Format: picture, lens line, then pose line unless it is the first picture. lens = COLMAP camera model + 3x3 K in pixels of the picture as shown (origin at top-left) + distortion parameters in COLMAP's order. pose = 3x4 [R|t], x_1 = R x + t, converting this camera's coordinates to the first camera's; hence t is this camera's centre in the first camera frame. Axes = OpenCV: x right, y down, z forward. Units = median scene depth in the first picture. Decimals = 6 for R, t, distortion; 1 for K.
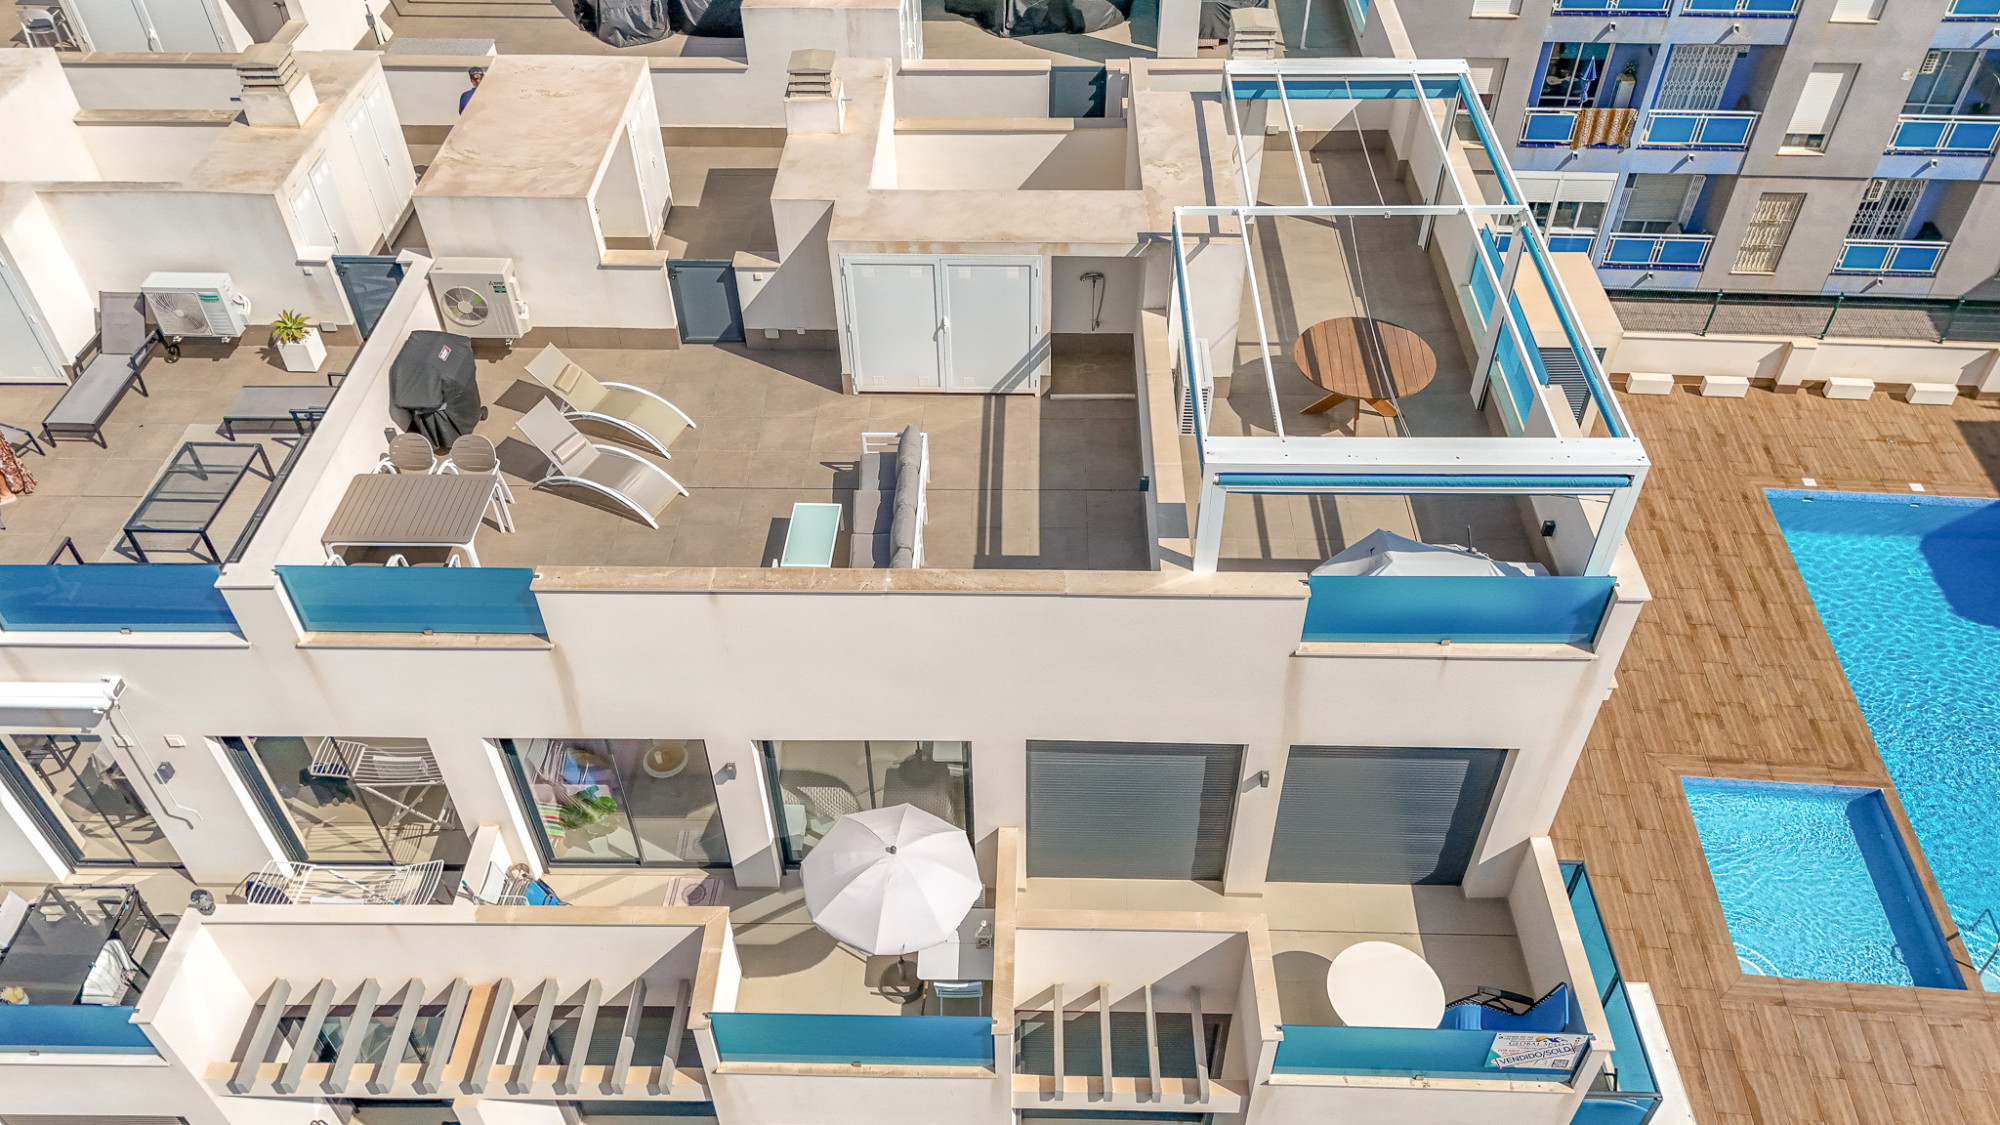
lens RADIAL K [[1477.4, 0, 996.0], [0, 1477.4, 570.6], [0, 0, 1]] dist [0.069583, -0.052844]
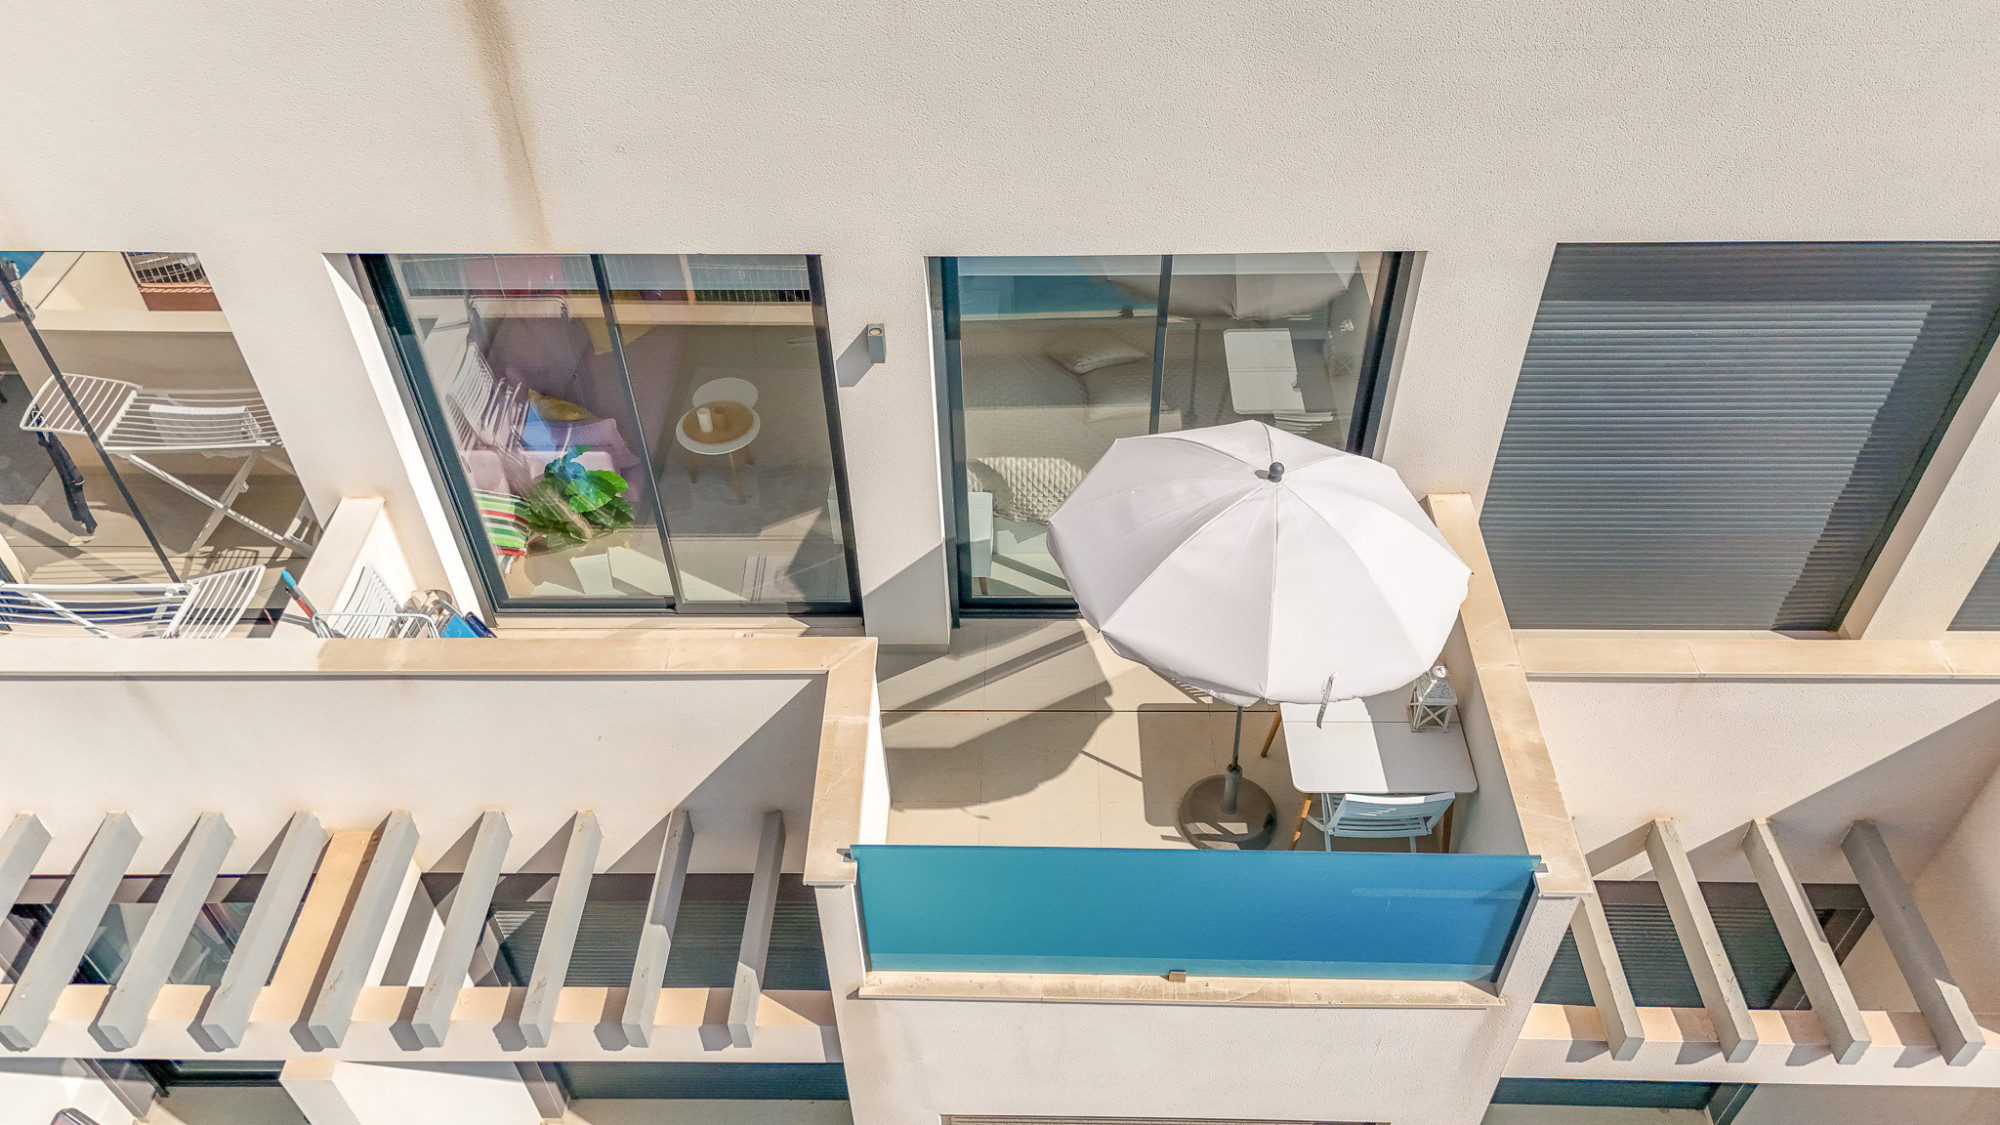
lens RADIAL K [[1477.4, 0, 1006.8], [0, 1477.4, 556.7], [0, 0, 1]] dist [0.069583, -0.052844]
pose [[0.999978, -0.006418, 0.001408, -0.137193], [0.006414, 0.999975, 0.003018, 0.196207], [-0.001427, -0.003009, 0.999994, 0.534723]]
